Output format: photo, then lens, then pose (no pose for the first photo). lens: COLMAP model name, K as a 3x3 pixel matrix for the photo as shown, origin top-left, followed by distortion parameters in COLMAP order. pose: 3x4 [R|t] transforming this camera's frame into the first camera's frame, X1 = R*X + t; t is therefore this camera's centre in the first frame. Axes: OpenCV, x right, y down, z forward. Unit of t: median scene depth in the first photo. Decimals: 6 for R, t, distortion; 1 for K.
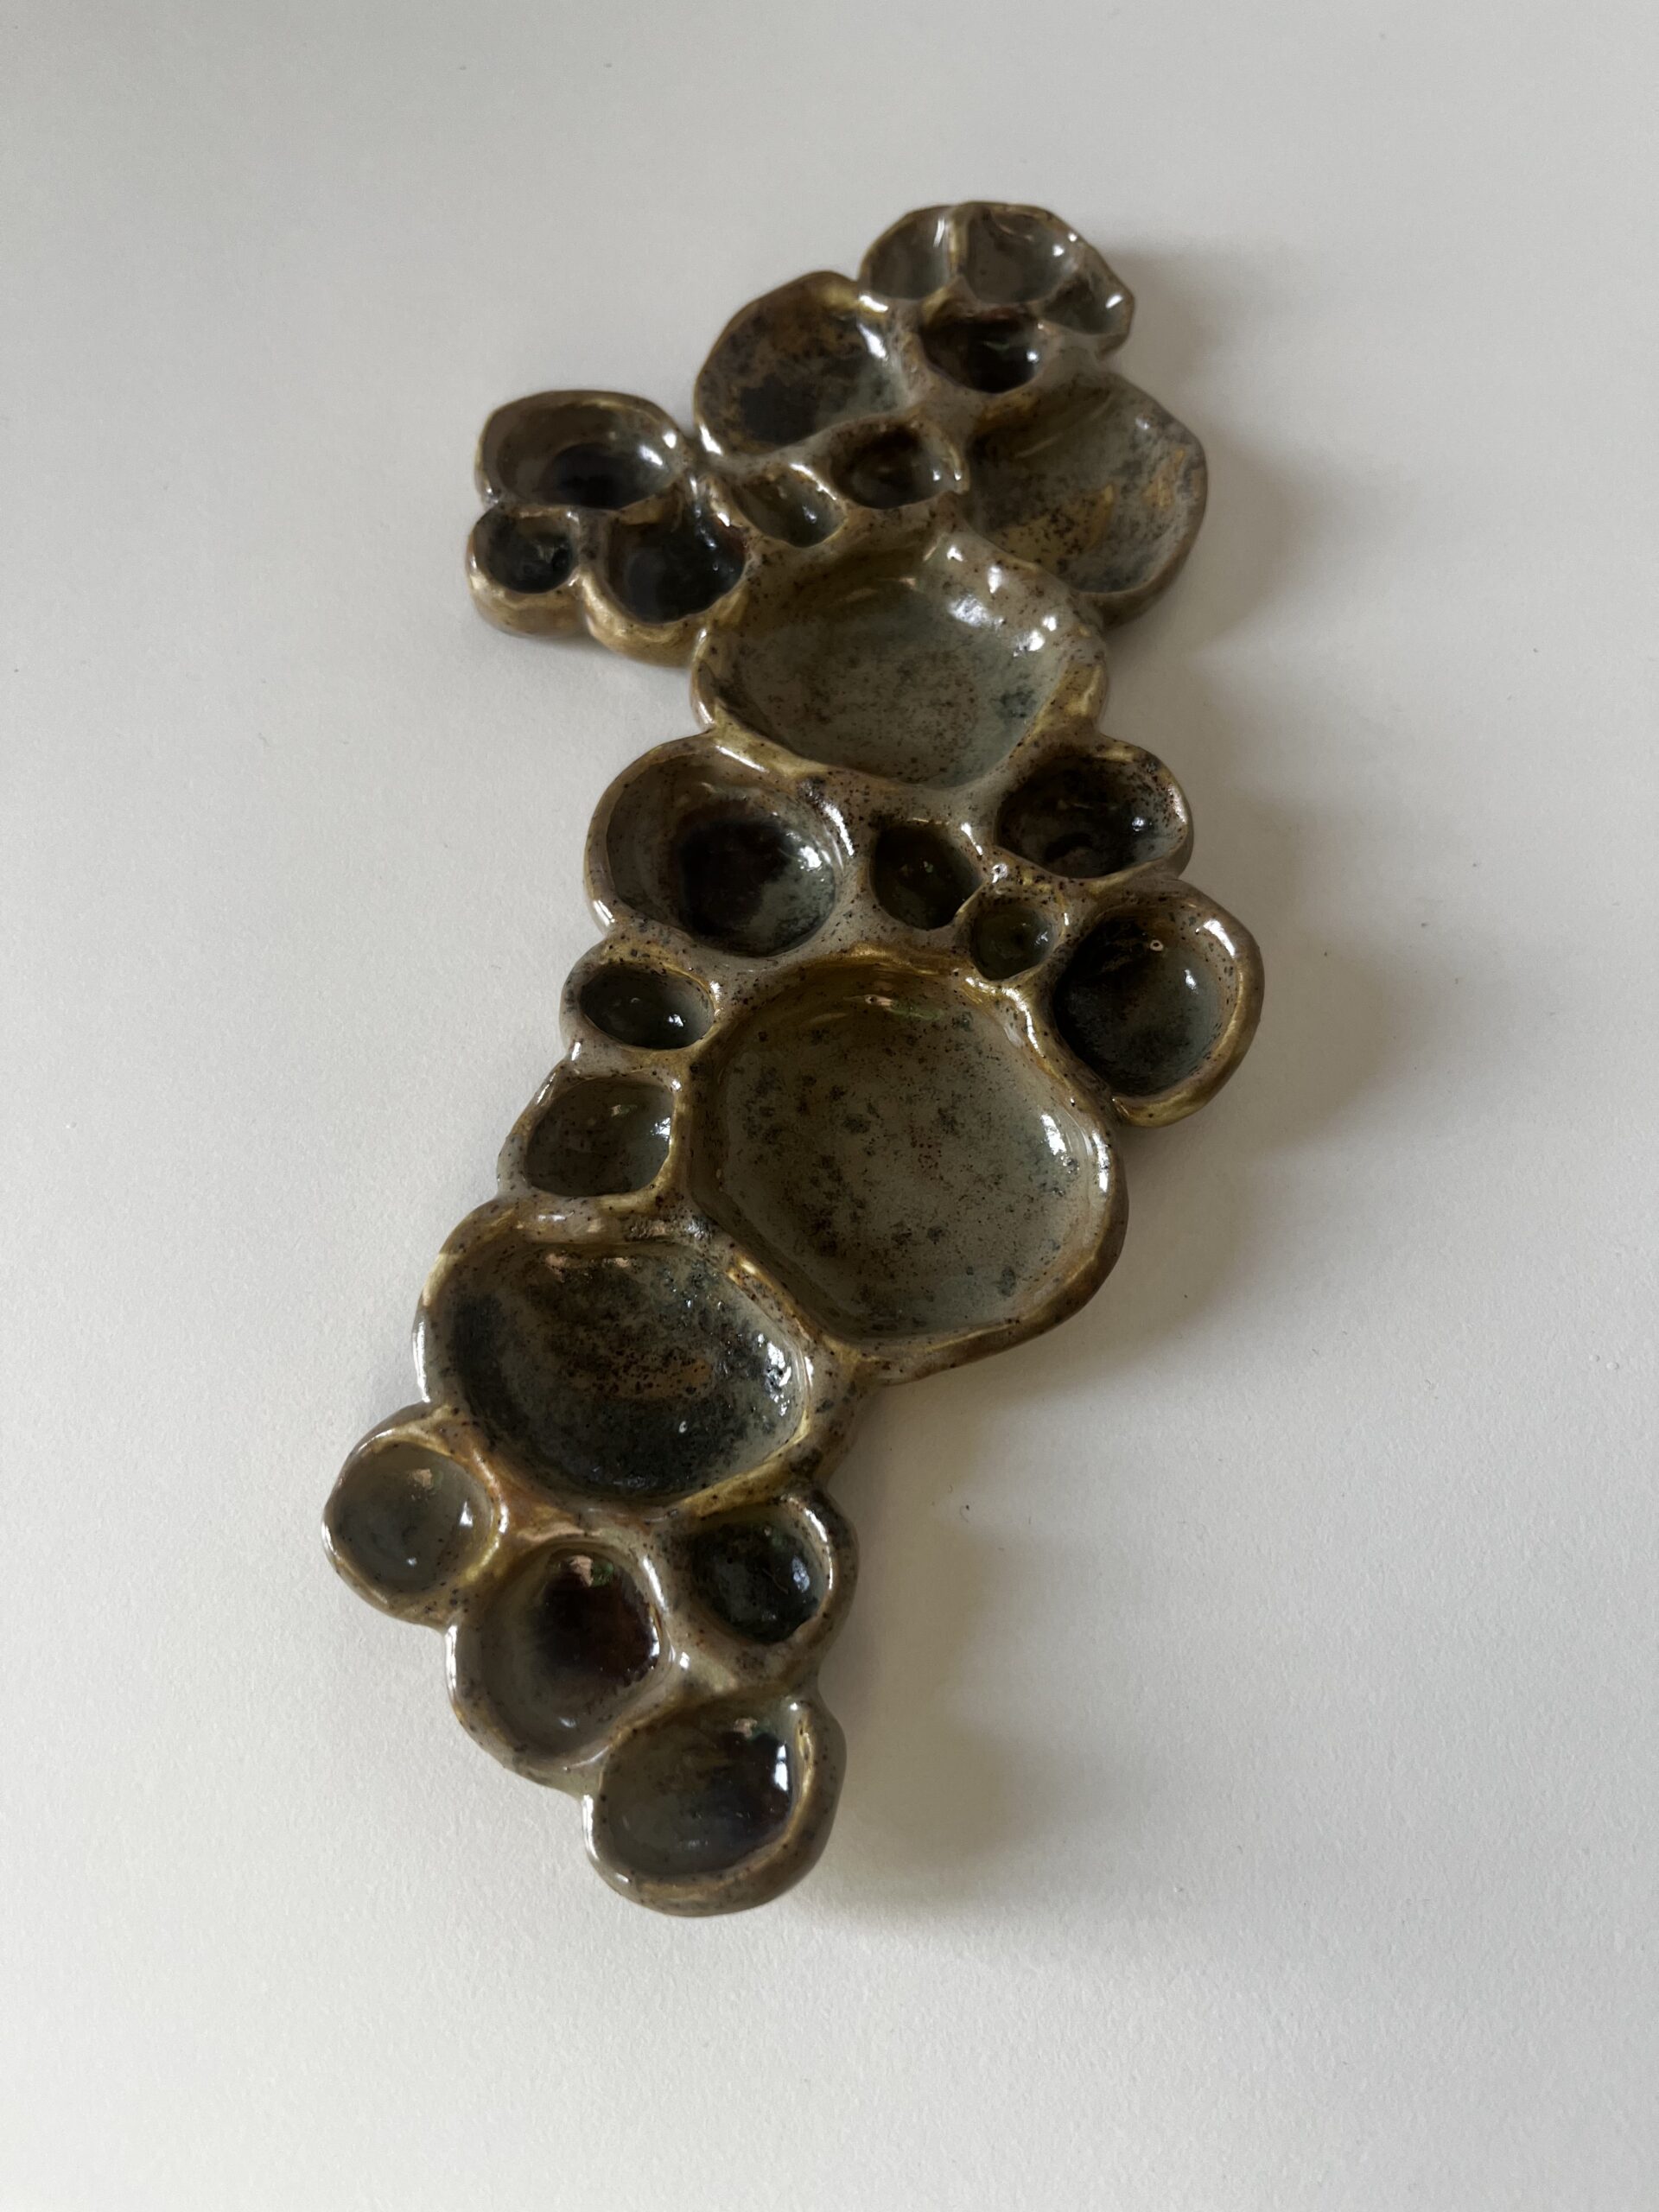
lens RADIAL K [[1726.2, 0, 841.8], [0, 1726.2, 1097.6], [0, 0, 1]] dist [0.068474, -0.213828]
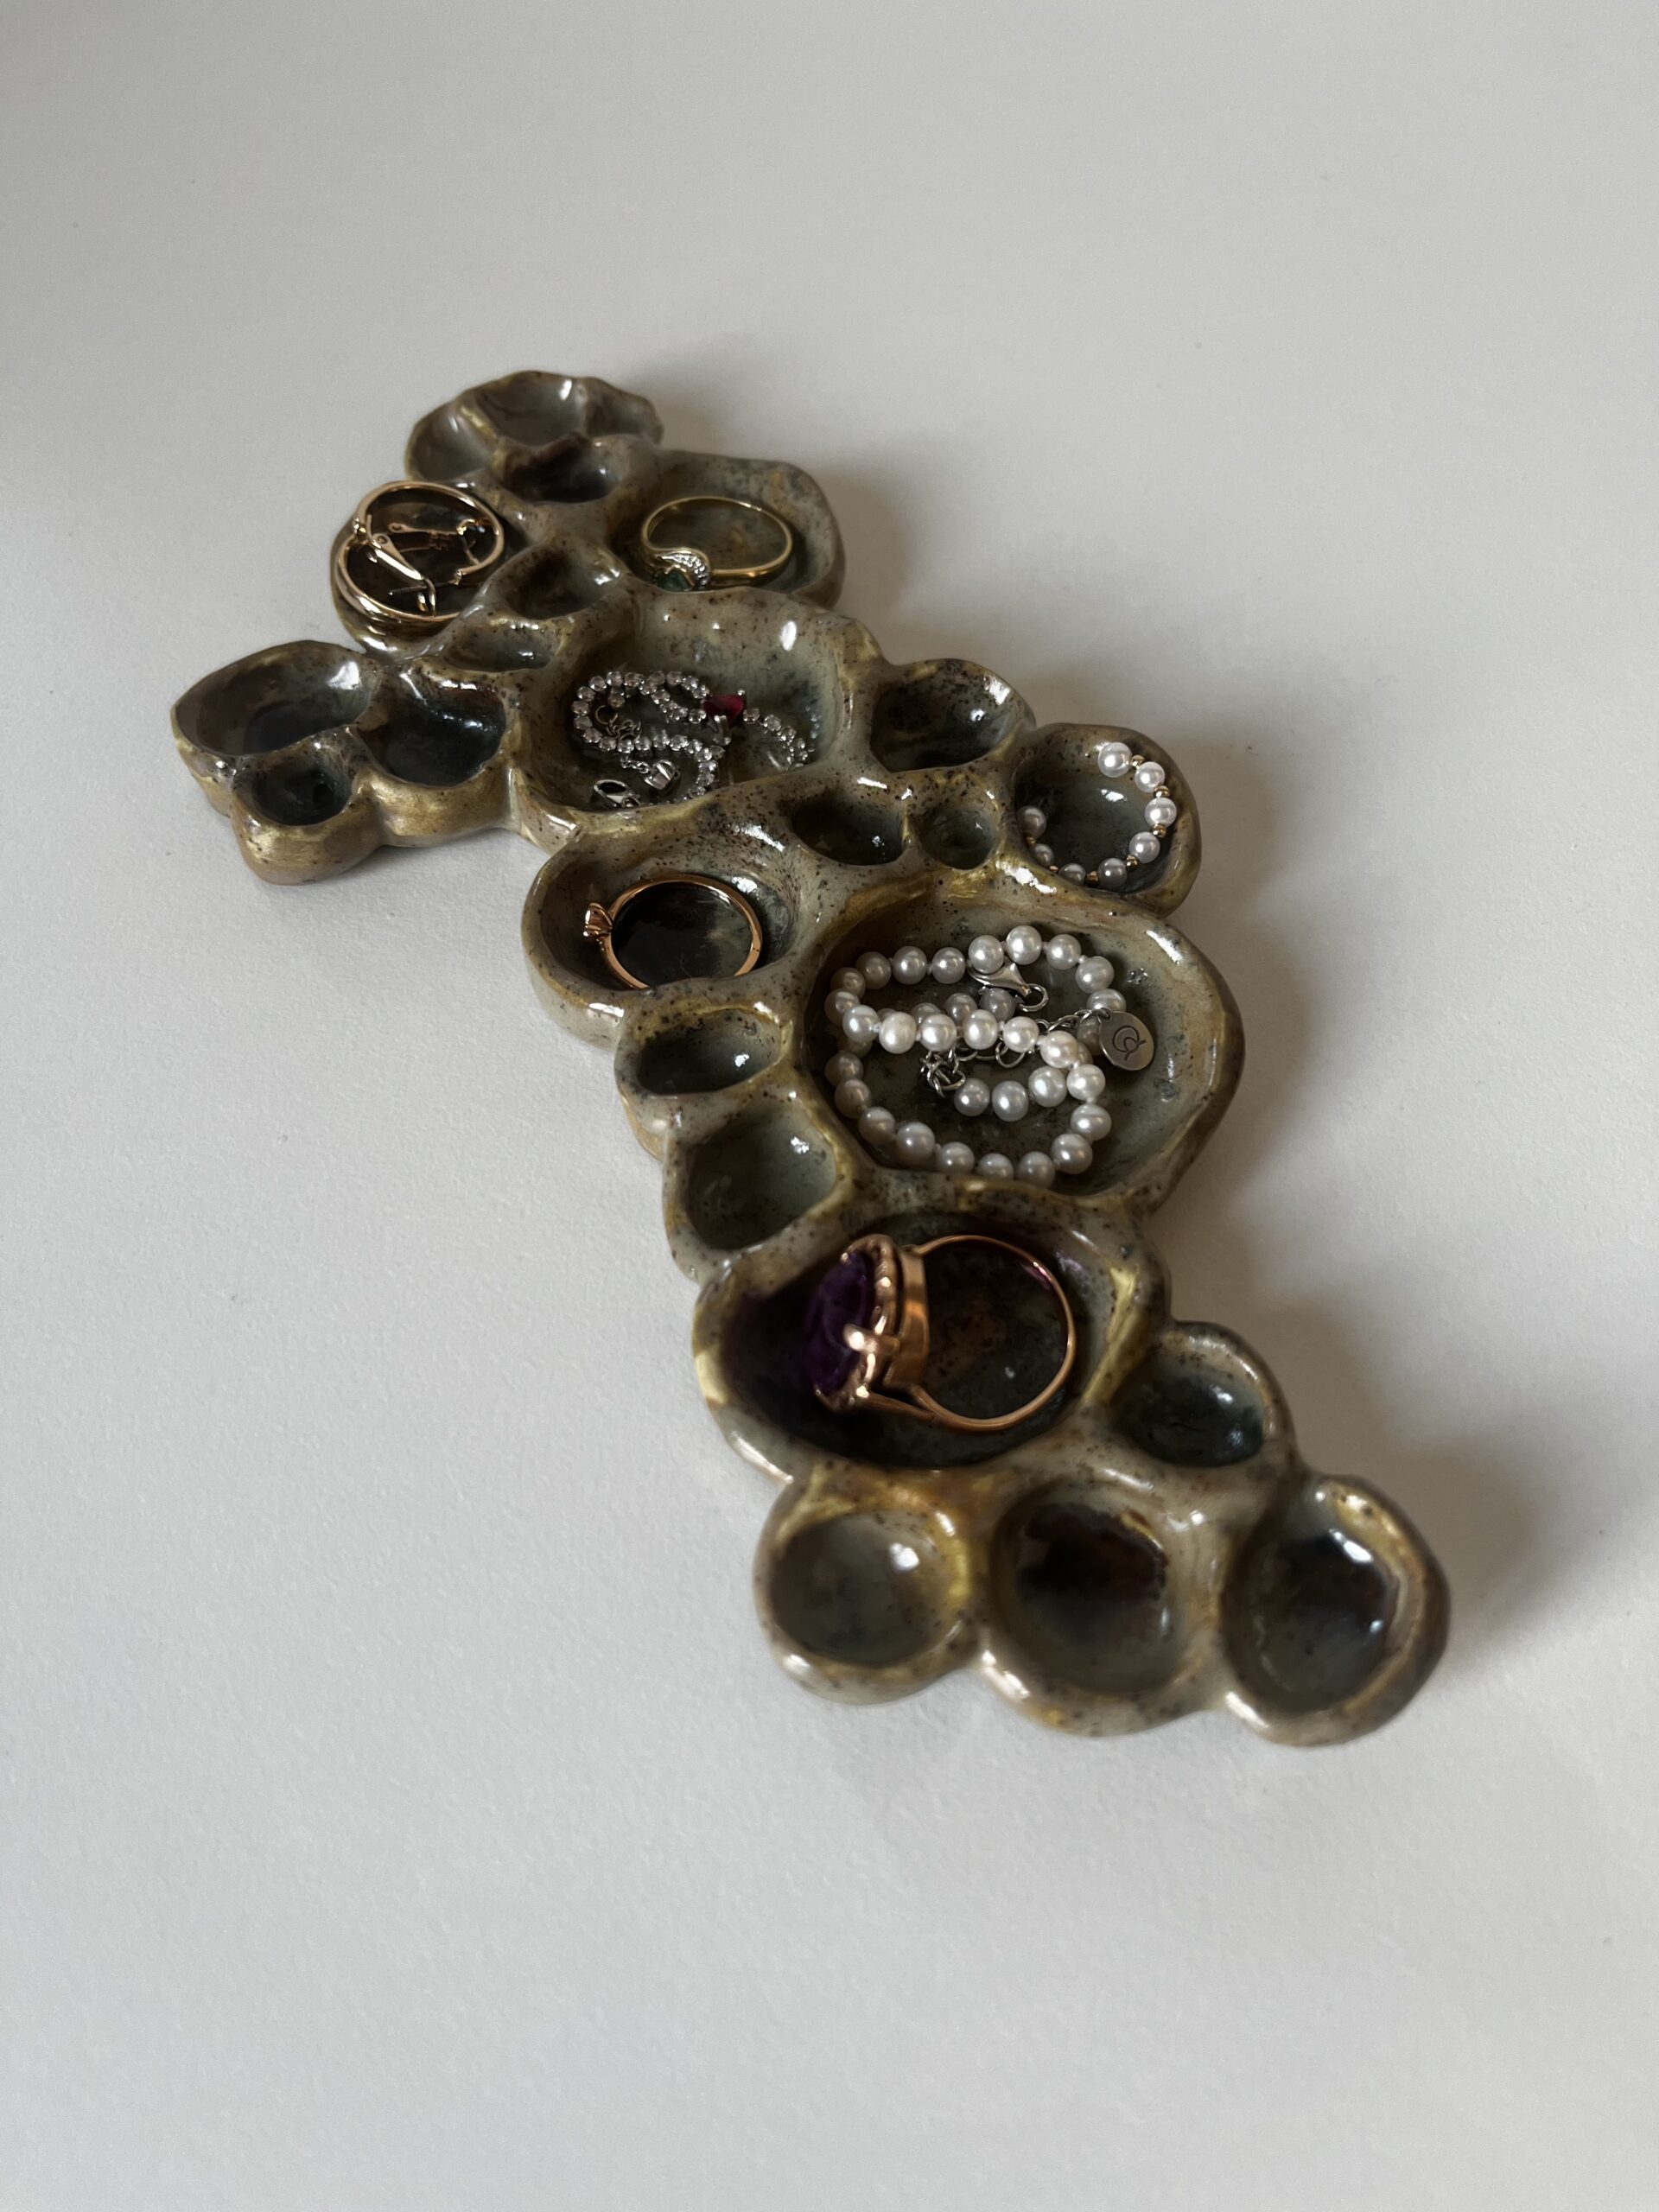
lens RADIAL K [[1726.2, 0, 841.8], [0, 1726.2, 1097.6], [0, 0, 1]] dist [0.068474, -0.213828]
pose [[0.800309, -0.495348, 0.337839, -0.380146], [0.559528, 0.819498, -0.123901, 0.123974], [-0.215484, 0.288189, 0.933013, 0.091737]]
